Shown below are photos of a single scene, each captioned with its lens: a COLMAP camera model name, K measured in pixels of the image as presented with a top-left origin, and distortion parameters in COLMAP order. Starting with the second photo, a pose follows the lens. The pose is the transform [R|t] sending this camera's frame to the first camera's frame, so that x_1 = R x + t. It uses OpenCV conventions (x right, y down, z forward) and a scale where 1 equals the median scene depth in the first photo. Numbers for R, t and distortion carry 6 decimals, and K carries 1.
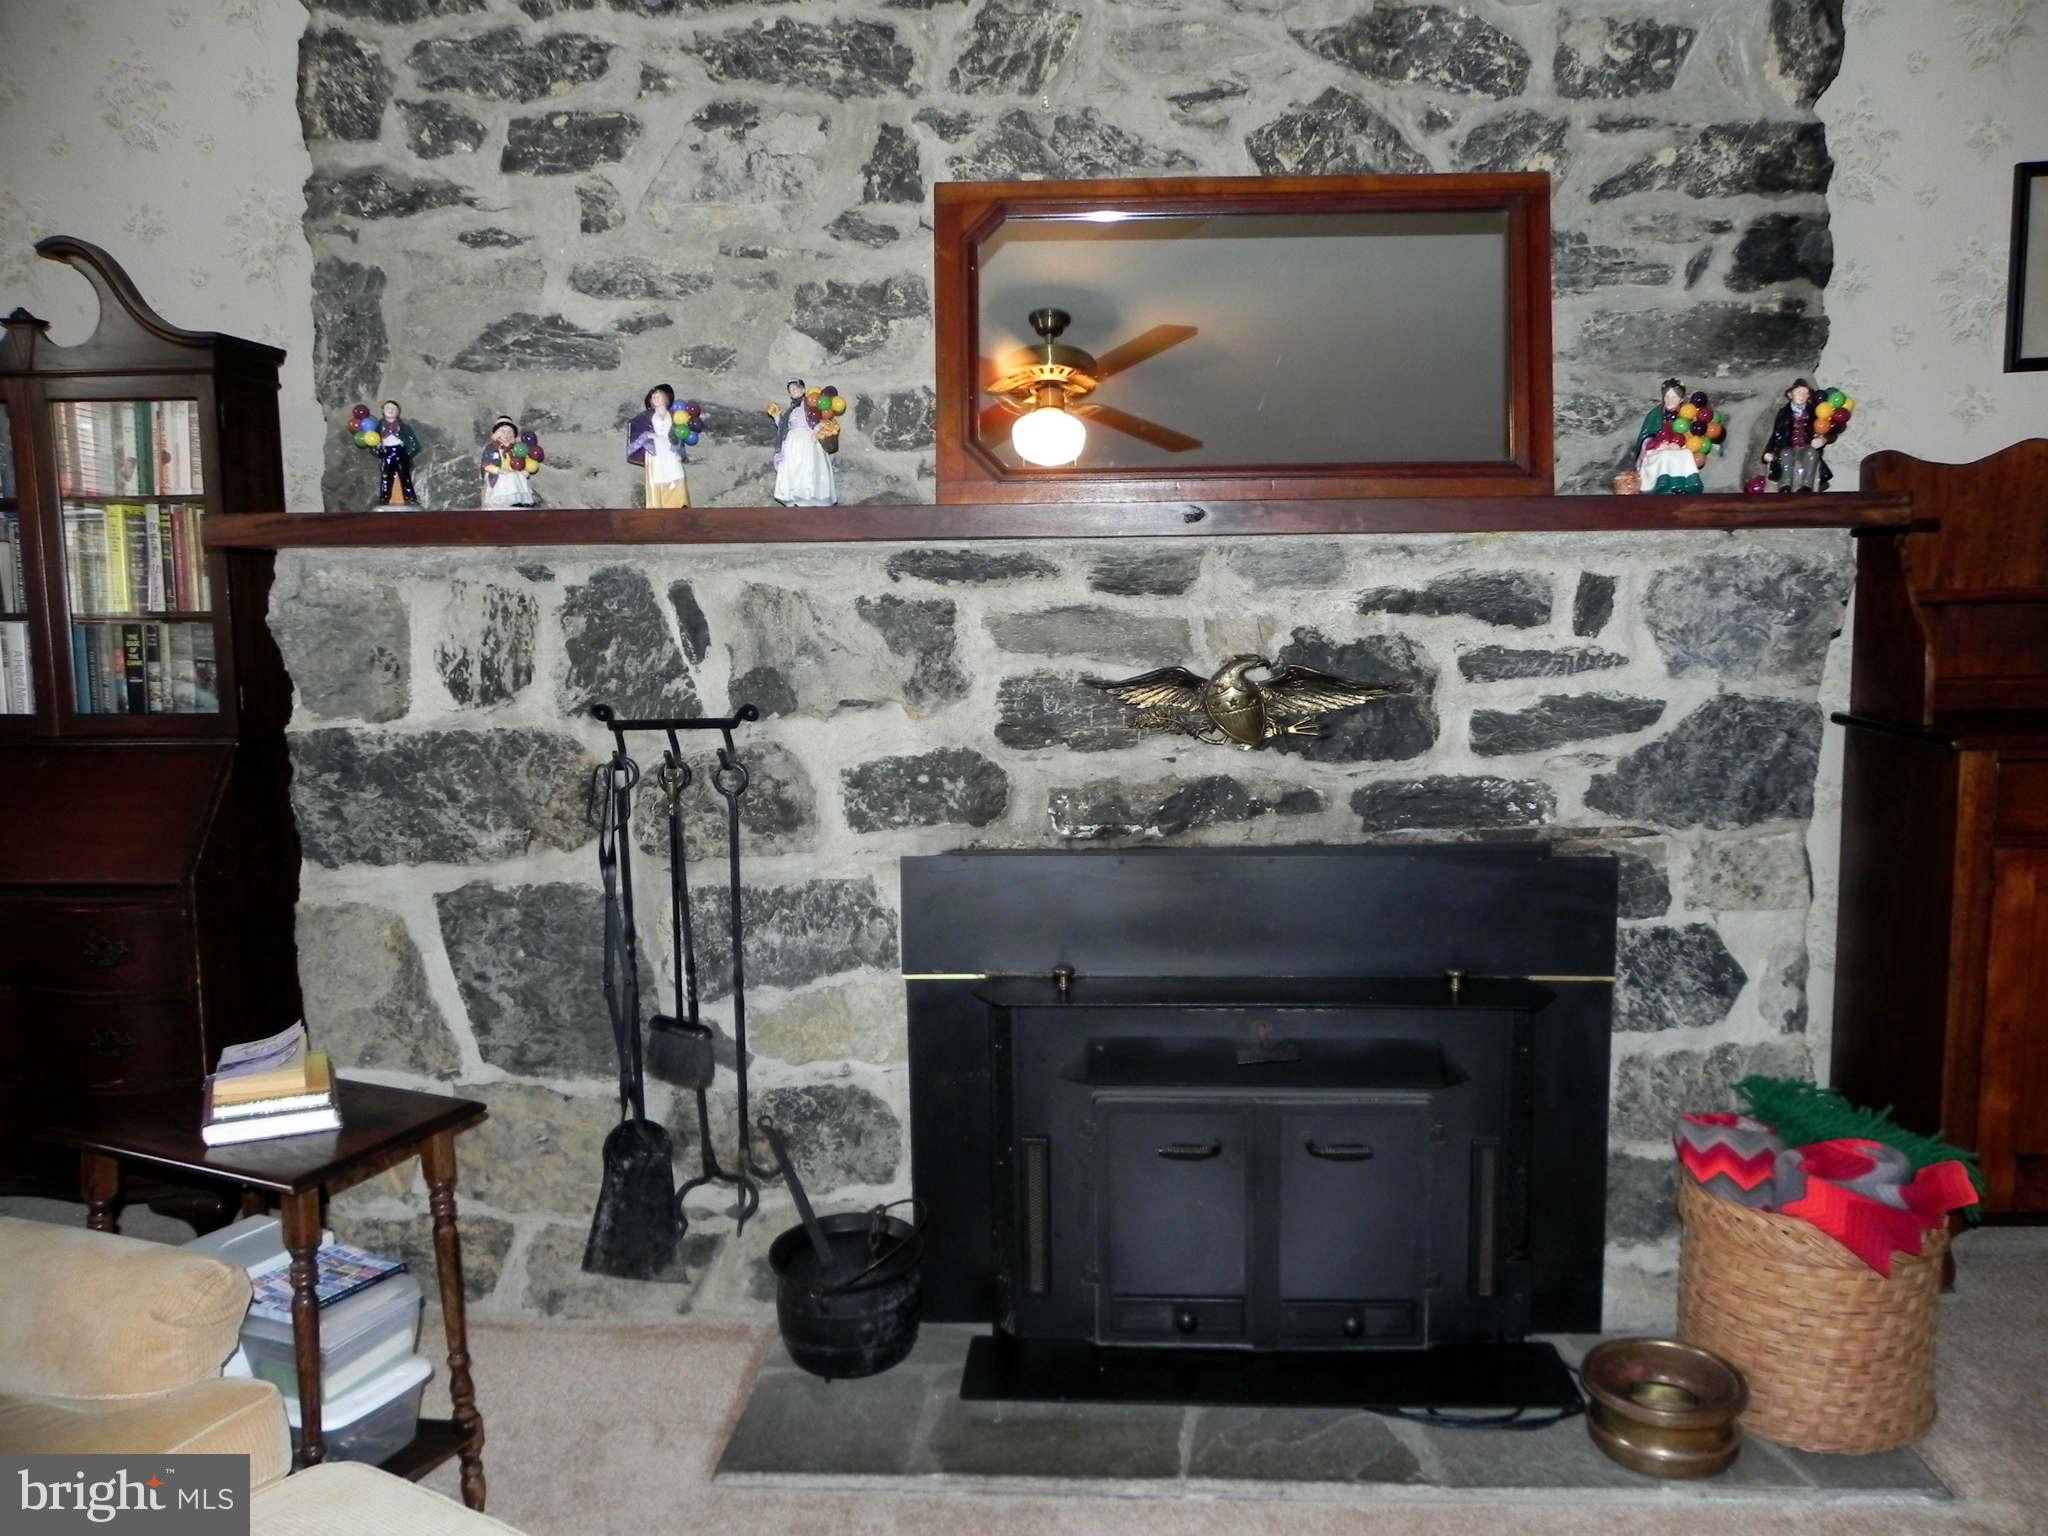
lens RADIAL K [[1513.4, 0, 1059.8], [0, 1513.4, 773.2], [0, 0, 1]] dist [-0.027164, 0.025621]
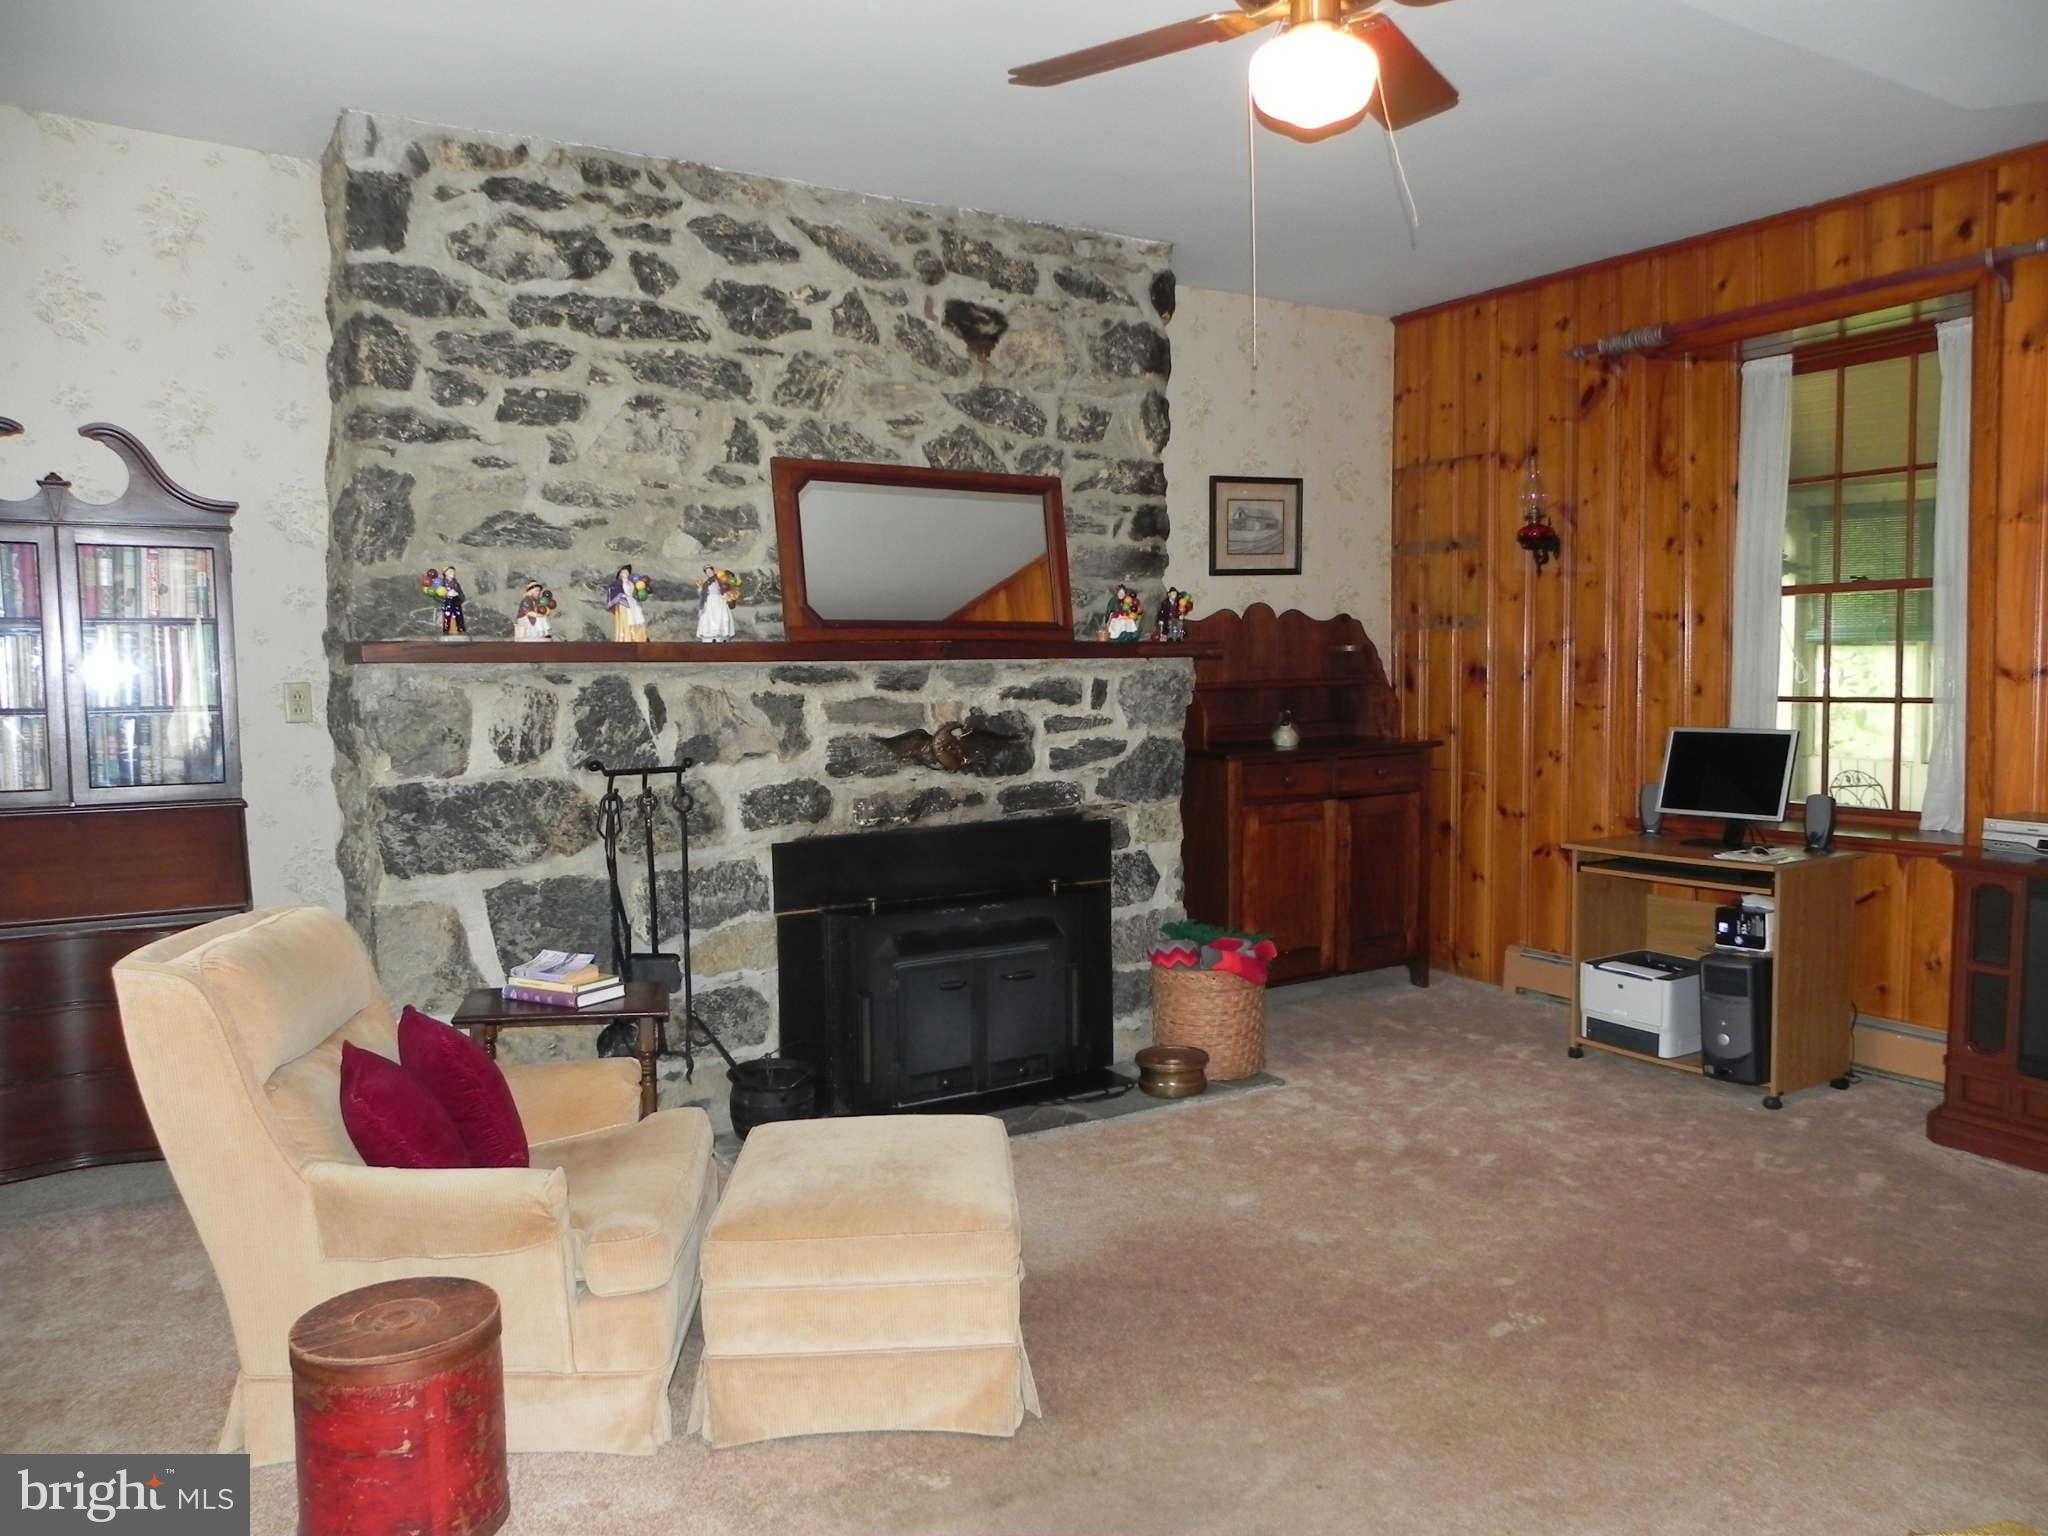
lens RADIAL K [[1513.4, 0, 1042.0], [0, 1513.4, 766.4], [0, 0, 1]] dist [-0.027164, 0.025621]
pose [[0.813347, -0.035911, 0.580670, -0.849559], [0.069176, 0.996982, -0.035238, 0.049499], [-0.577652, 0.068829, 0.813376, -0.574242]]
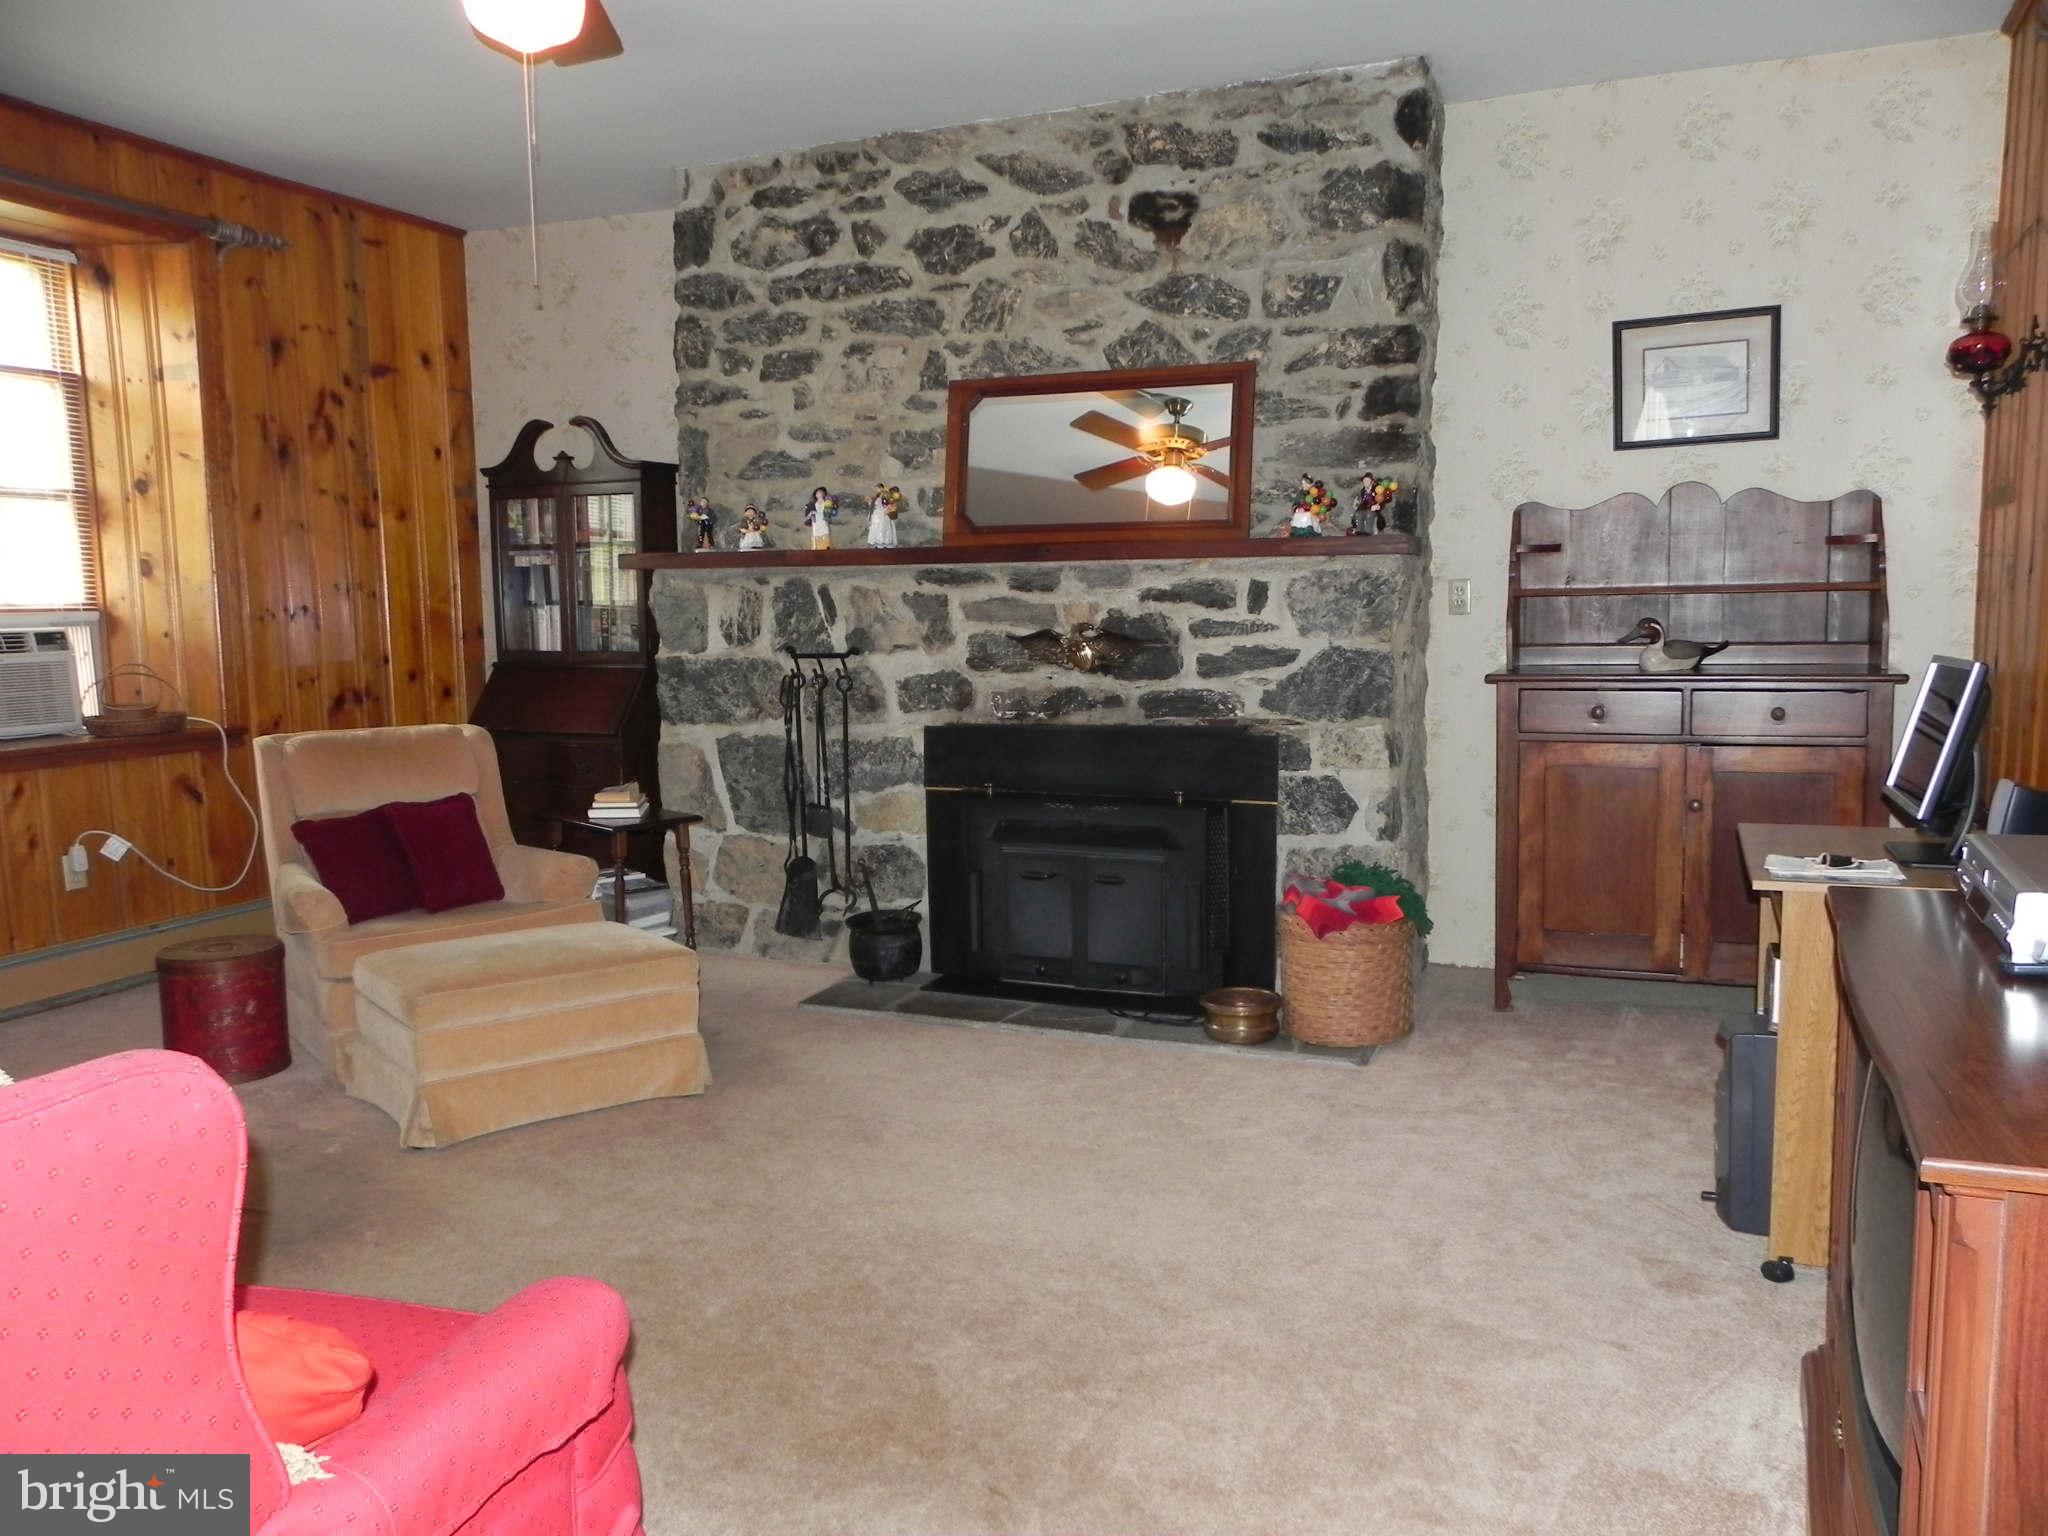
lens RADIAL K [[1513.4, 0, 1063.0], [0, 1513.4, 768.6], [0, 0, 1]] dist [-0.027164, 0.025621]
pose [[0.945329, 0.037686, -0.323933, 0.700998], [-0.038718, 0.999245, 0.003258, 0.097258], [0.323811, 0.009462, 0.946074, -0.790076]]
